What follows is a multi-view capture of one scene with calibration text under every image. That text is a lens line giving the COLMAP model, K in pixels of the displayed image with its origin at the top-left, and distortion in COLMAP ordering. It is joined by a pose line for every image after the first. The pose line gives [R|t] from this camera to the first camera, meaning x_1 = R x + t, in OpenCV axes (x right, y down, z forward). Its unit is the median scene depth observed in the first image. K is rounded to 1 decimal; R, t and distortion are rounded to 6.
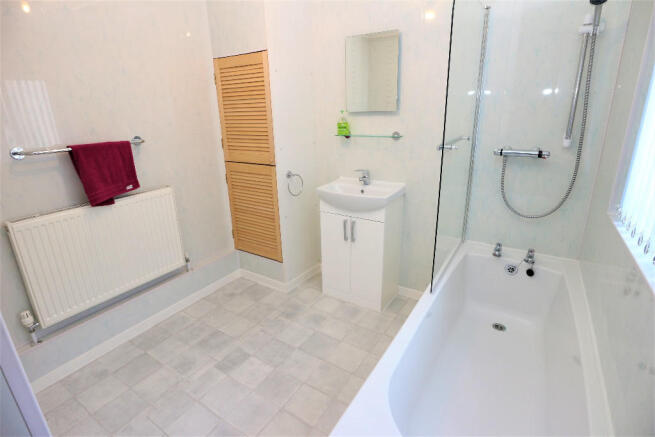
lens RADIAL K [[332.4, 0, 327.5], [0, 332.4, 218.5], [0, 0, 1]] dist [-0.039645, 0.000310]
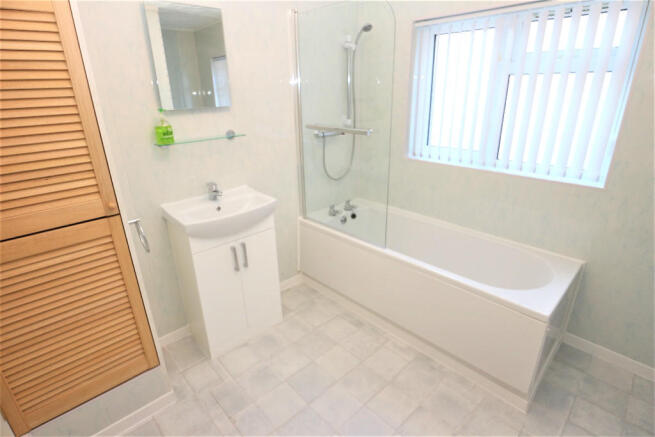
lens RADIAL K [[332.4, 0, 327.5], [0, 332.4, 218.5], [0, 0, 1]] dist [-0.039645, 0.000310]
pose [[0.243275, -0.332850, 0.911059, -0.582658], [0.333038, 0.910839, 0.243840, -0.172702], [-0.910990, 0.244097, 0.332436, 0.521329]]
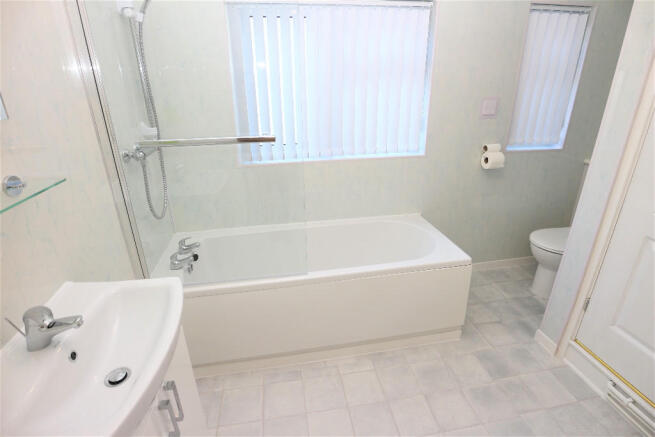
lens RADIAL K [[332.4, 0, 327.5], [0, 332.4, 218.5], [0, 0, 1]] dist [-0.039645, 0.000310]
pose [[-0.679031, -0.256722, 0.687757, -0.275089], [0.267961, 0.785541, 0.557783, -0.324124], [-0.683457, 0.563044, -0.464616, 0.931357]]
